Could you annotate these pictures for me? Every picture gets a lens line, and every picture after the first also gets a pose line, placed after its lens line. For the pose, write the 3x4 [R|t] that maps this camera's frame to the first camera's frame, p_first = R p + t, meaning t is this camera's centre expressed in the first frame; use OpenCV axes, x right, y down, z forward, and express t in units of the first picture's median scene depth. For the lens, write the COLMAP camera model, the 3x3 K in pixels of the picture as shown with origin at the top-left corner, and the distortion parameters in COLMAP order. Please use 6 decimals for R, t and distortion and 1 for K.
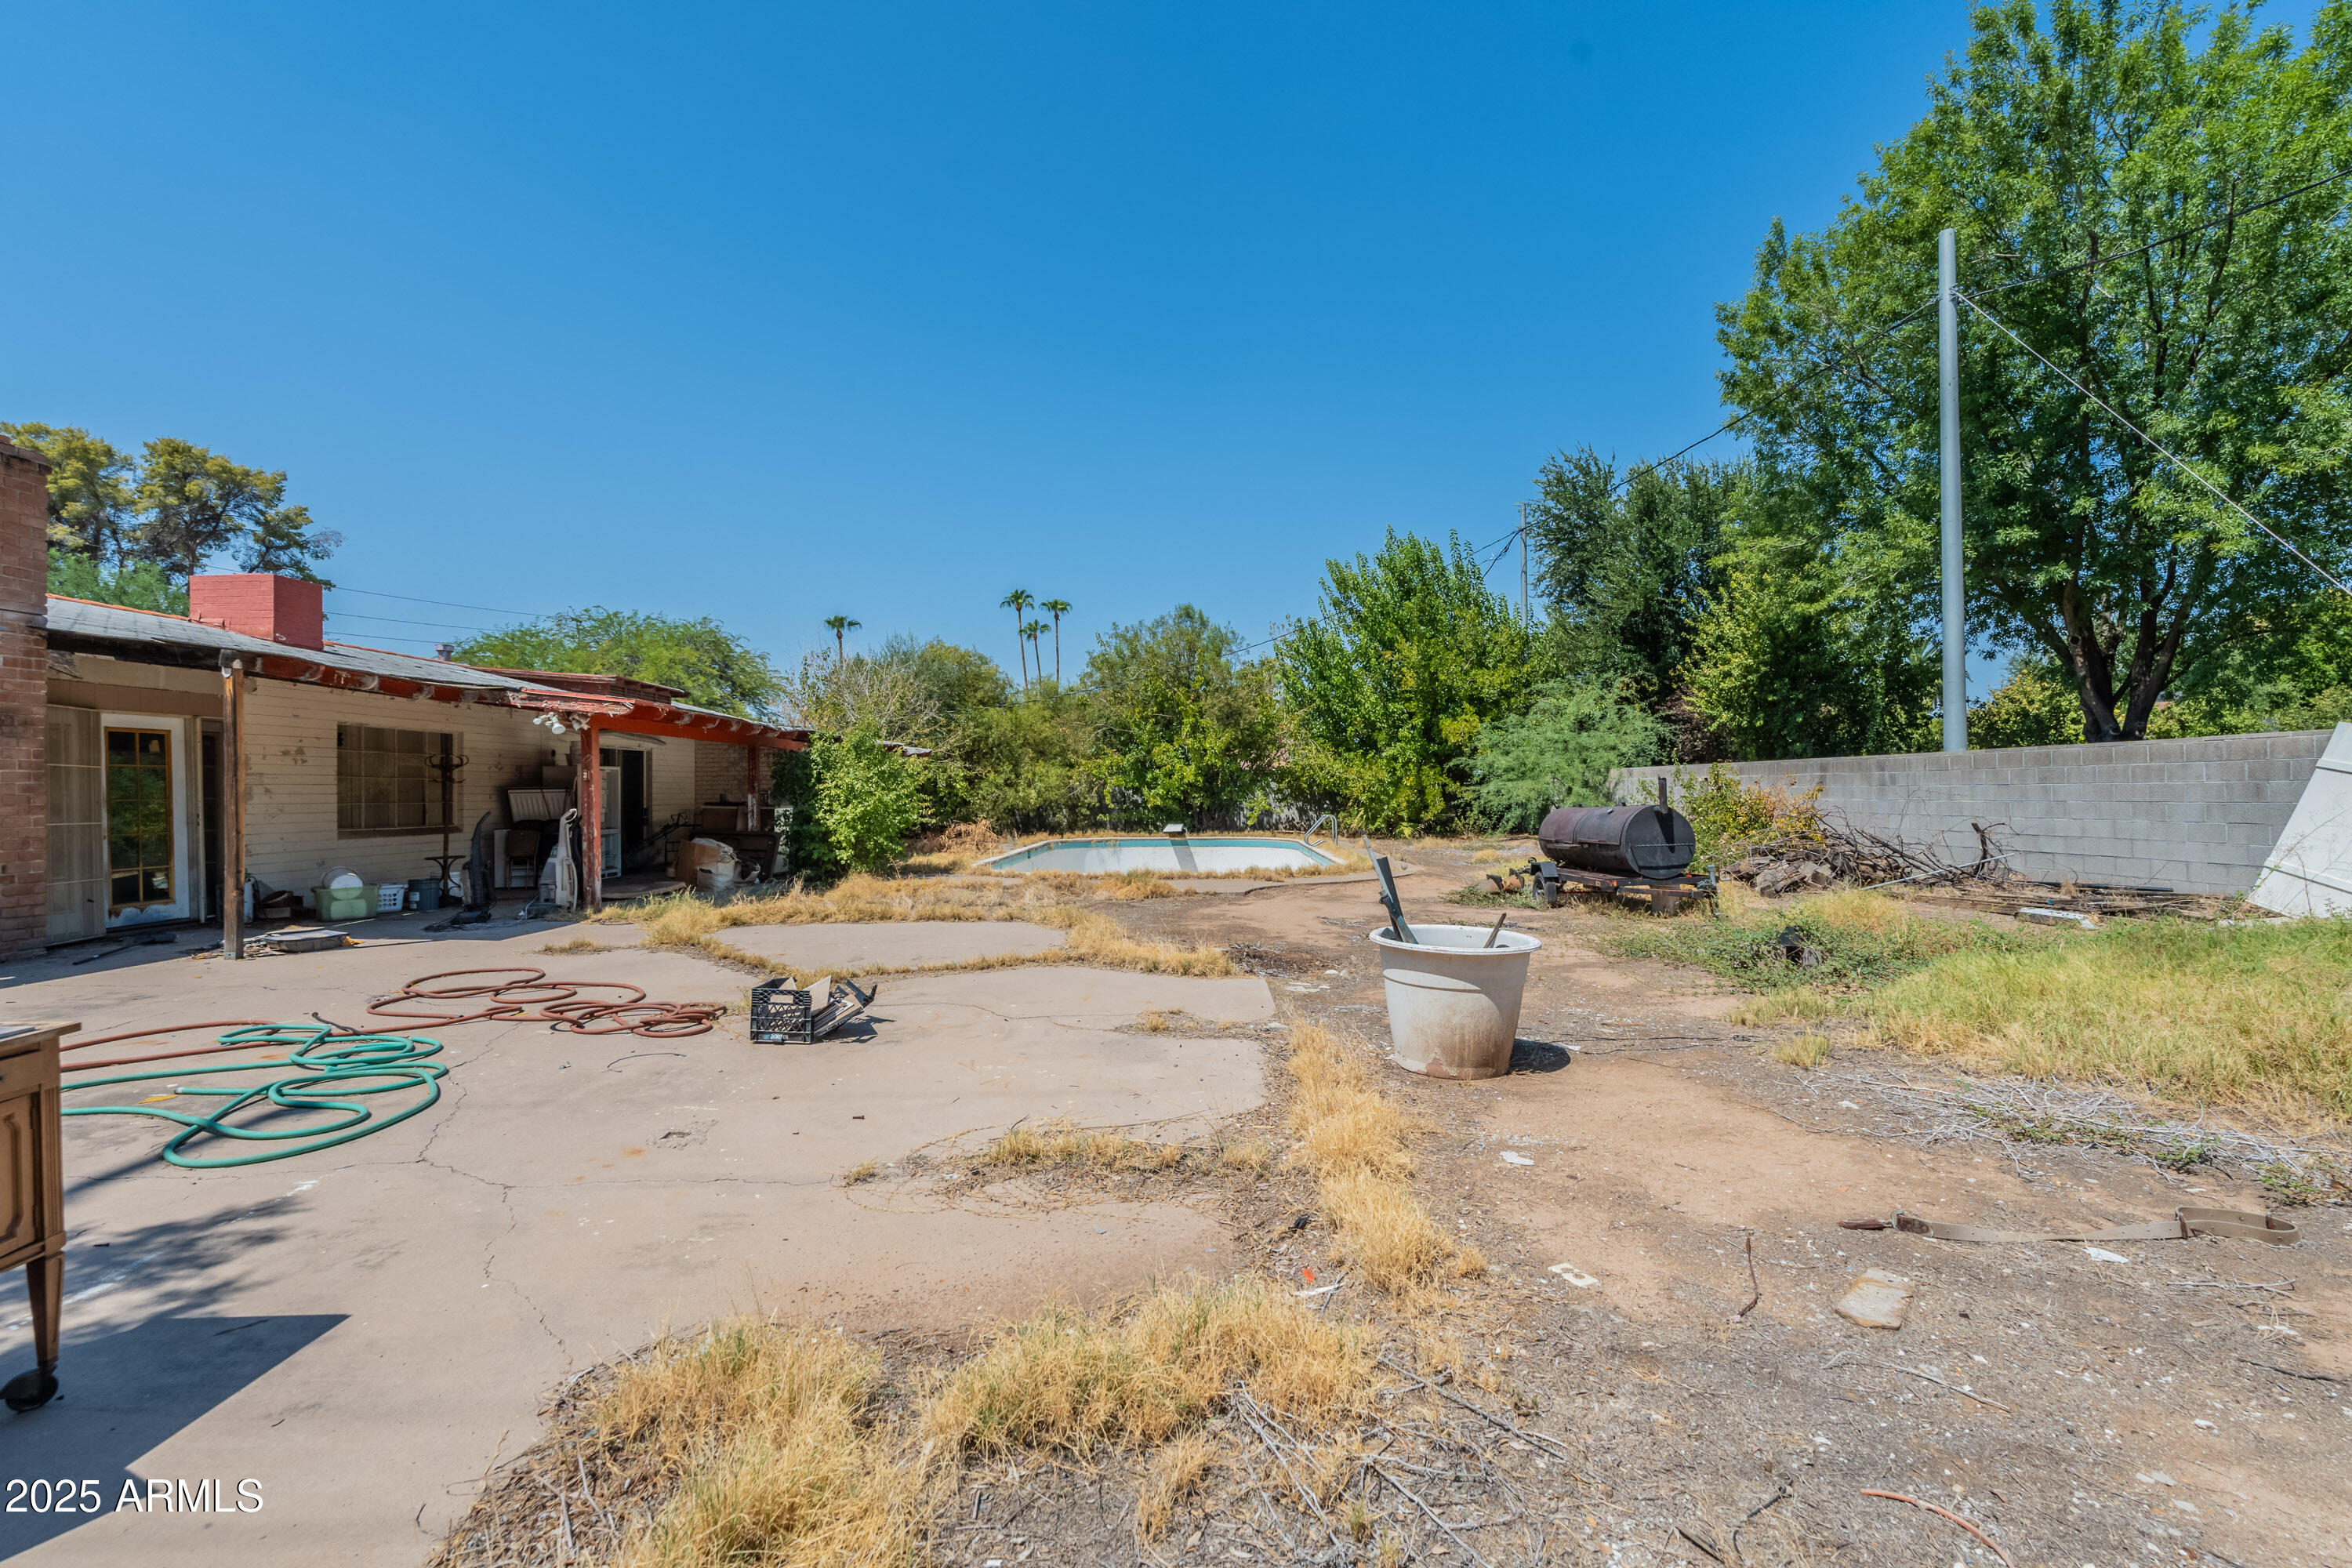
lens RADIAL K [[1025.1, 0, 1171.5], [0, 1025.1, 796.4], [0, 0, 1]] dist [-0.002610, -0.000175]
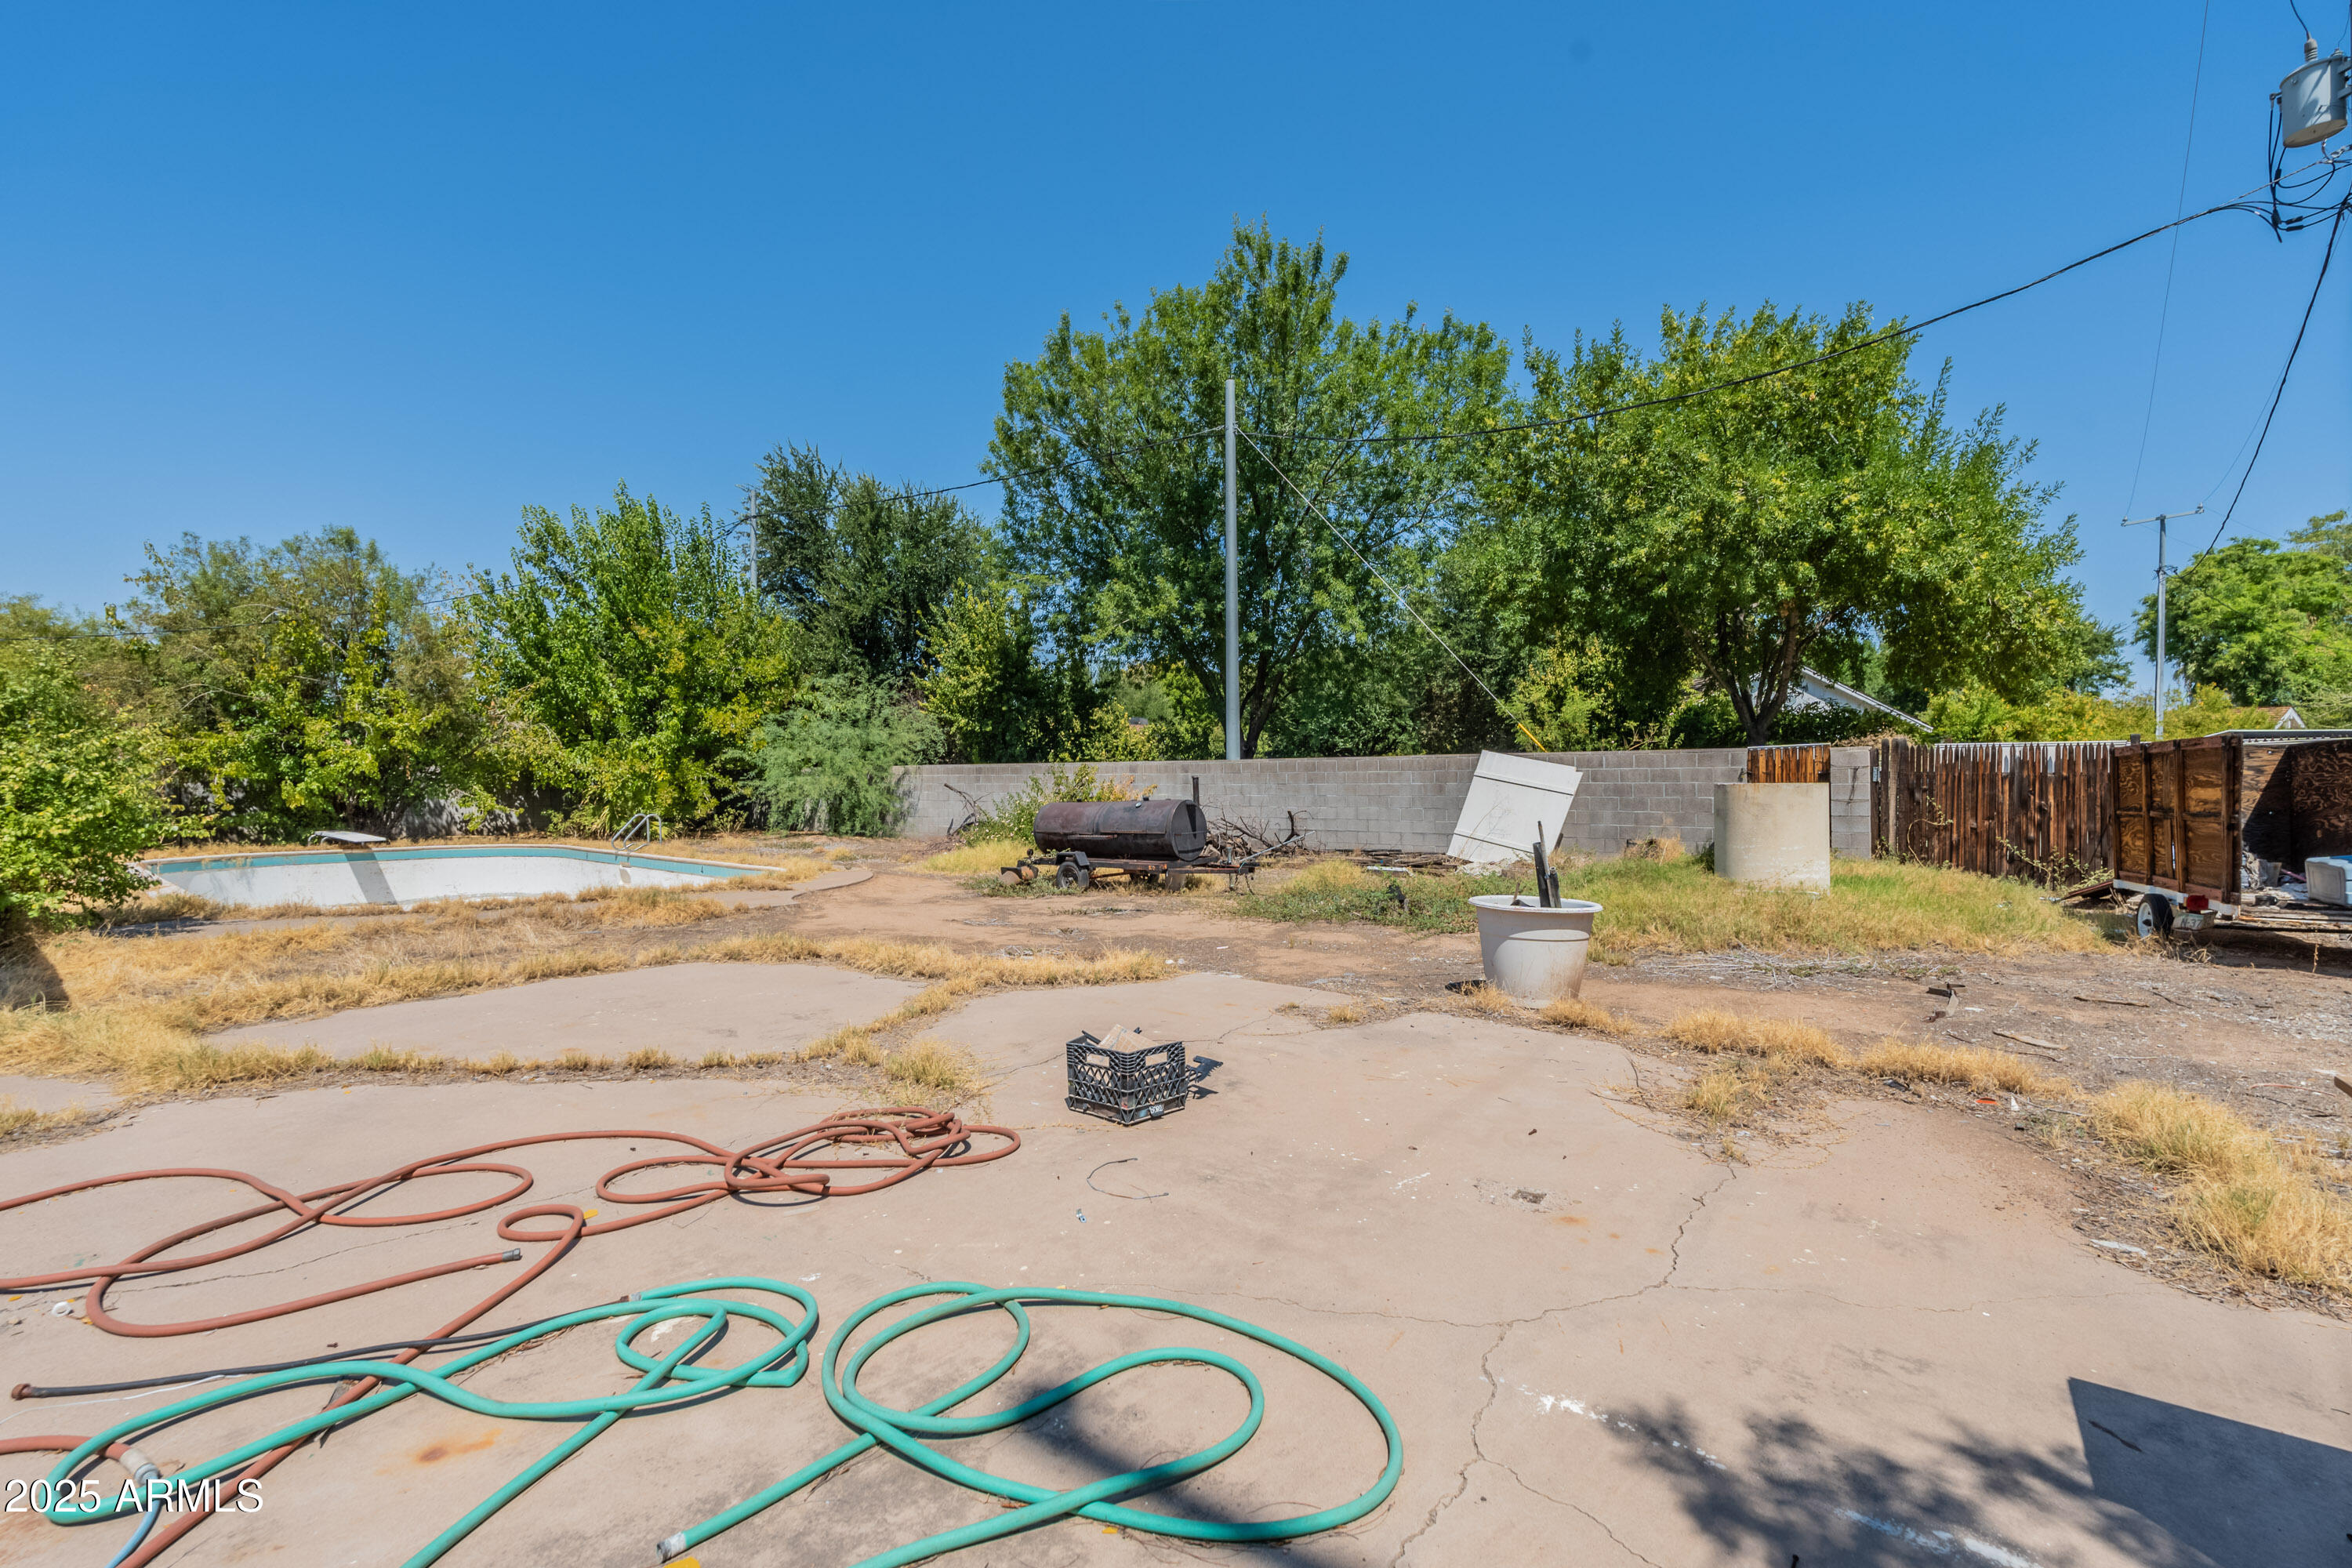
lens RADIAL K [[1025.1, 0, 1171.5], [0, 1025.1, 796.4], [0, 0, 1]] dist [-0.002610, -0.000175]
pose [[0.636170, -0.005116, 0.771532, -0.194152], [0.001157, 0.999983, 0.005677, -0.001046], [-0.771548, -0.002718, 0.636165, 0.100642]]
